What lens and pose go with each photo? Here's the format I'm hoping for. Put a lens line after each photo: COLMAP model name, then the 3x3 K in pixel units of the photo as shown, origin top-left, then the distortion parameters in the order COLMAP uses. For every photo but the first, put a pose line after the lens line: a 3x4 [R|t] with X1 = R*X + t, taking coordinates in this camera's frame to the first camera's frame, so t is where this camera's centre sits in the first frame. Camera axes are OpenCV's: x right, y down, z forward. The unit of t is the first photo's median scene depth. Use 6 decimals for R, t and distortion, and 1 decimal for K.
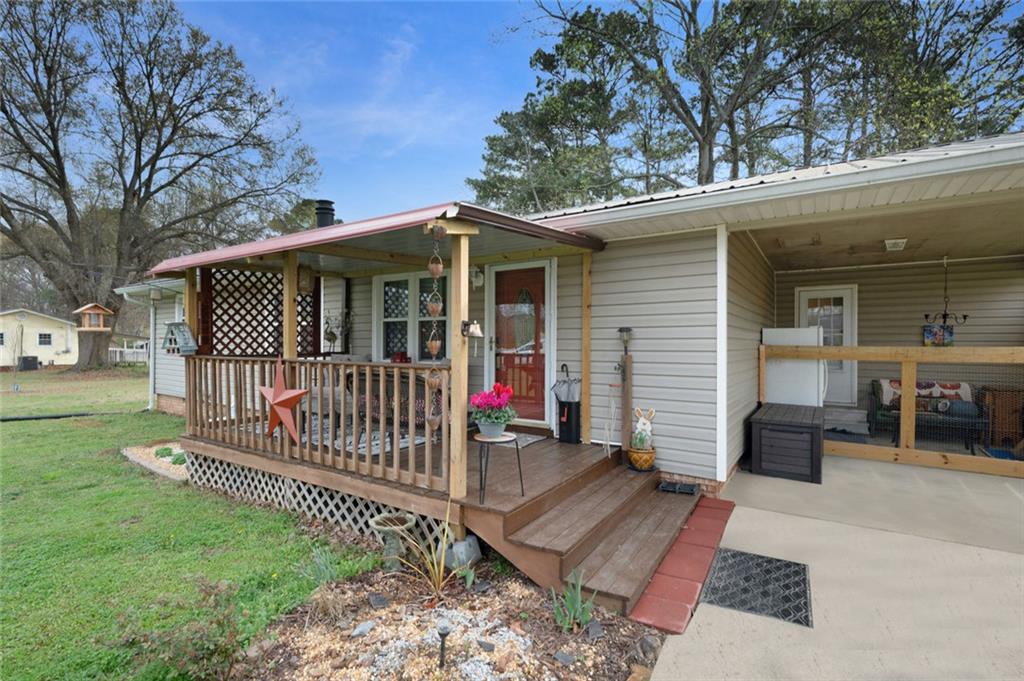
lens RADIAL K [[471.3, 0, 513.5], [0, 471.3, 340.8], [0, 0, 1]] dist [-0.011896, 0.001133]
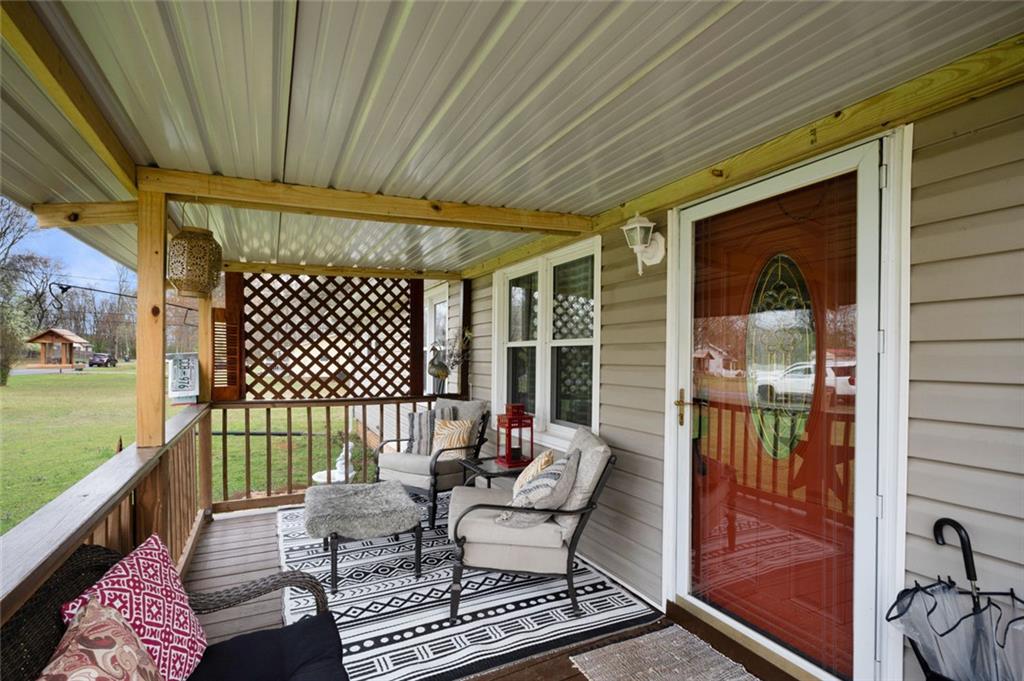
lens RADIAL K [[471.3, 0, 505.1], [0, 471.3, 356.8], [0, 0, 1]] dist [-0.011896, 0.001133]
pose [[0.864969, 0.006220, -0.501788, 0.020506], [-0.006759, 0.999977, 0.000745, -0.033670], [0.501781, 0.002747, 0.864991, 0.562076]]
